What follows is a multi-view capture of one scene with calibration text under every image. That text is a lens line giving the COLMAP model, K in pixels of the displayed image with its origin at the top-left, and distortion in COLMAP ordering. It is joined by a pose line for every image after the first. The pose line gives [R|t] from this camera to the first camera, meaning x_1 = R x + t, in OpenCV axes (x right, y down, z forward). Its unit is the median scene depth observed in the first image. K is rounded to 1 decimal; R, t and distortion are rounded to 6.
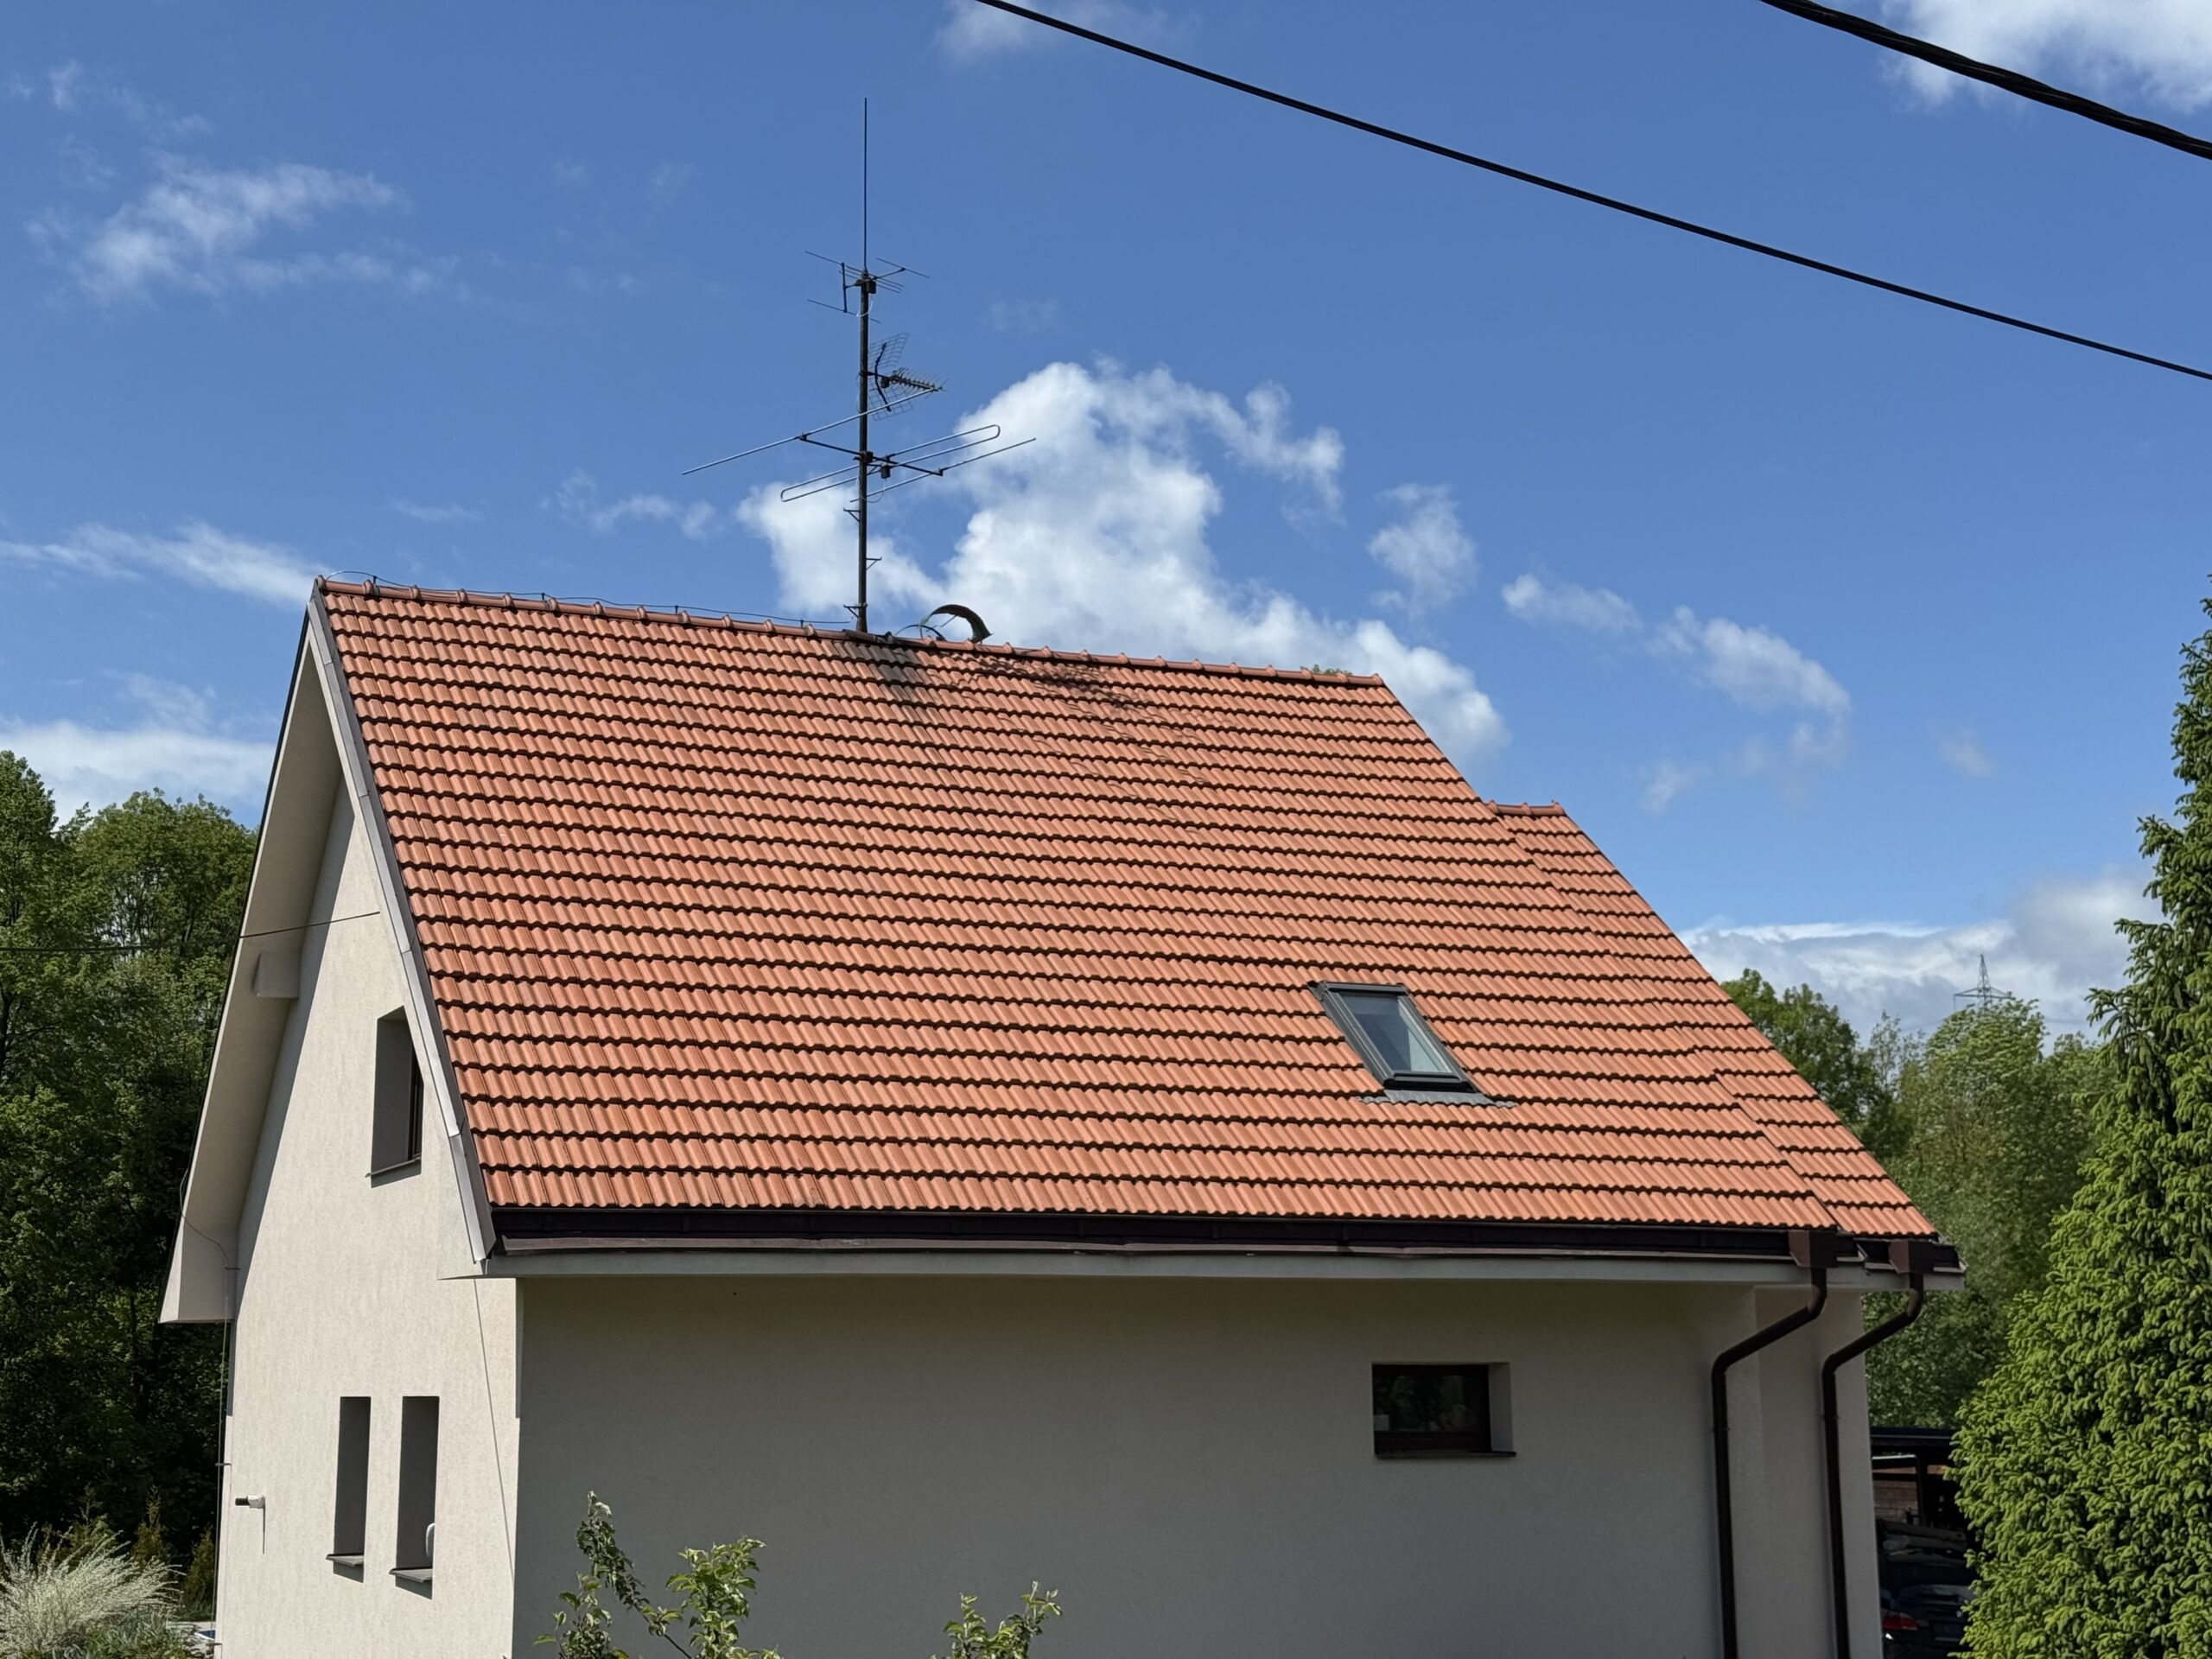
lens RADIAL K [[3039.9, 0, 1106.0], [0, 3039.9, 829.5], [0, 0, 1]] dist [0.006540, -0.447708]
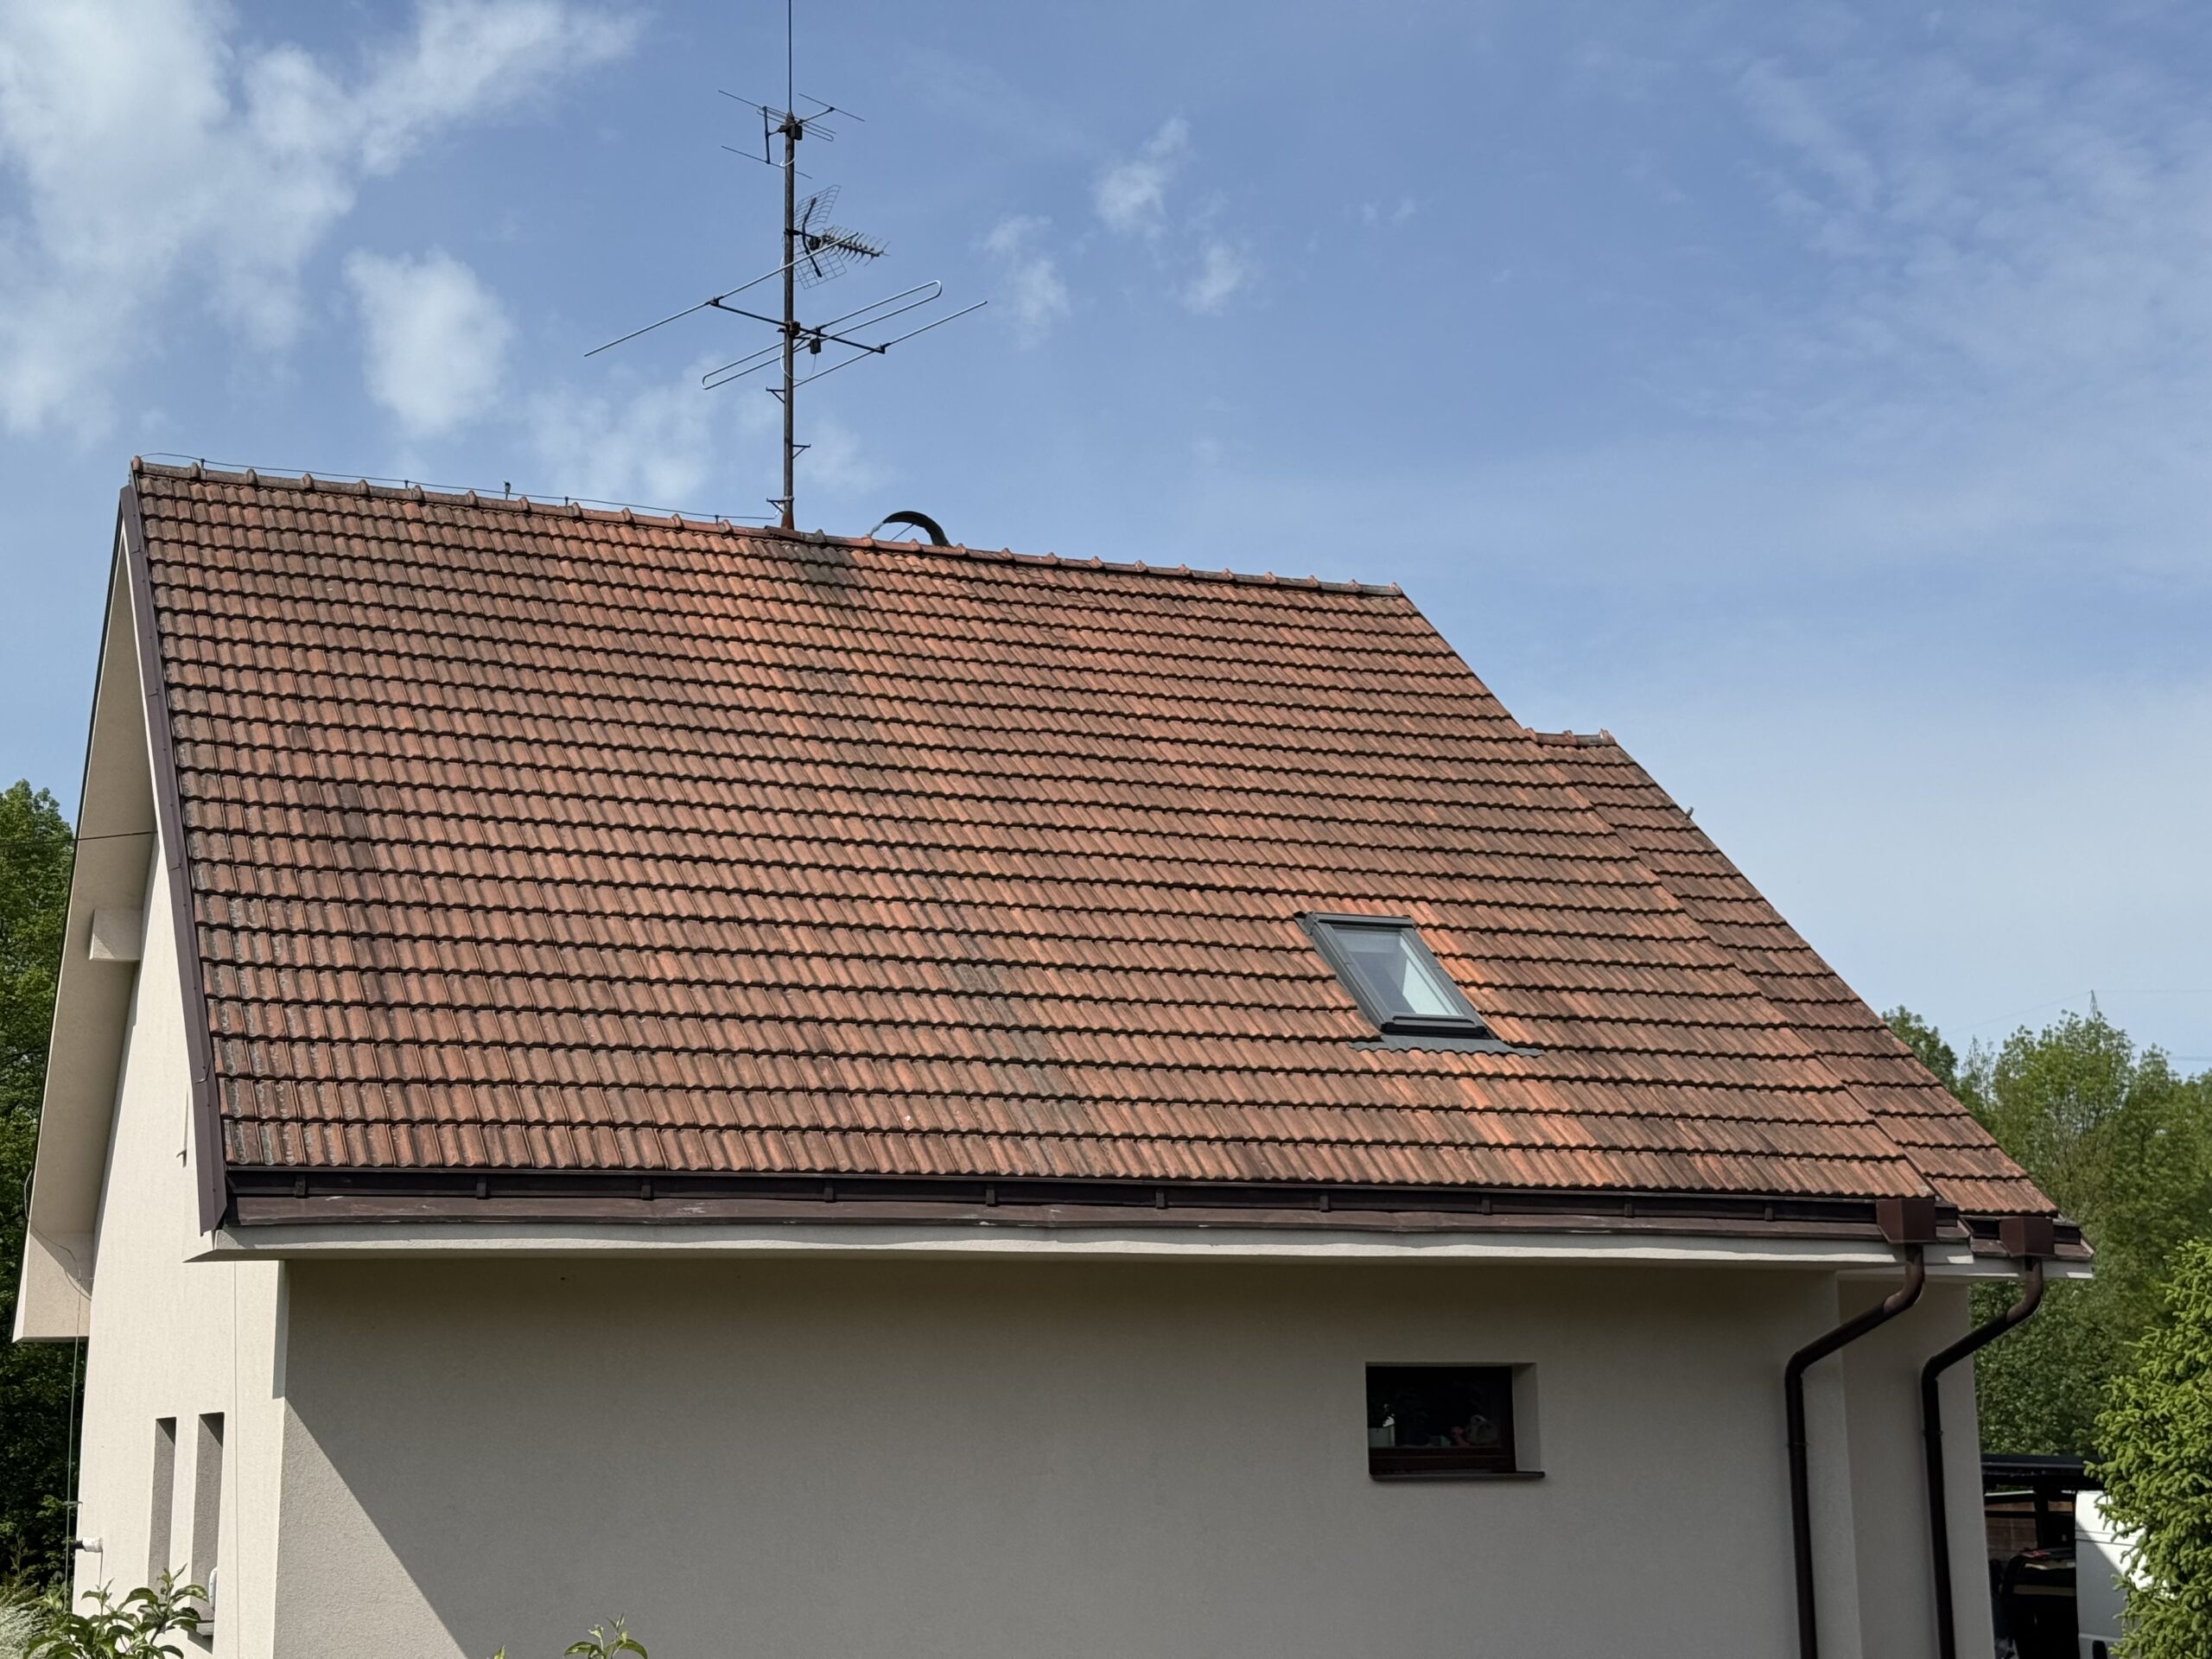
lens RADIAL K [[3154.1, 0, 1106.0], [0, 3154.1, 829.5], [0, 0, 1]] dist [0.002938, 0.004859]
pose [[0.999726, -0.011146, -0.020587, 0.032160], [0.011000, 0.999914, -0.007168, 0.032324], [0.020665, 0.006940, 0.999762, 0.129554]]
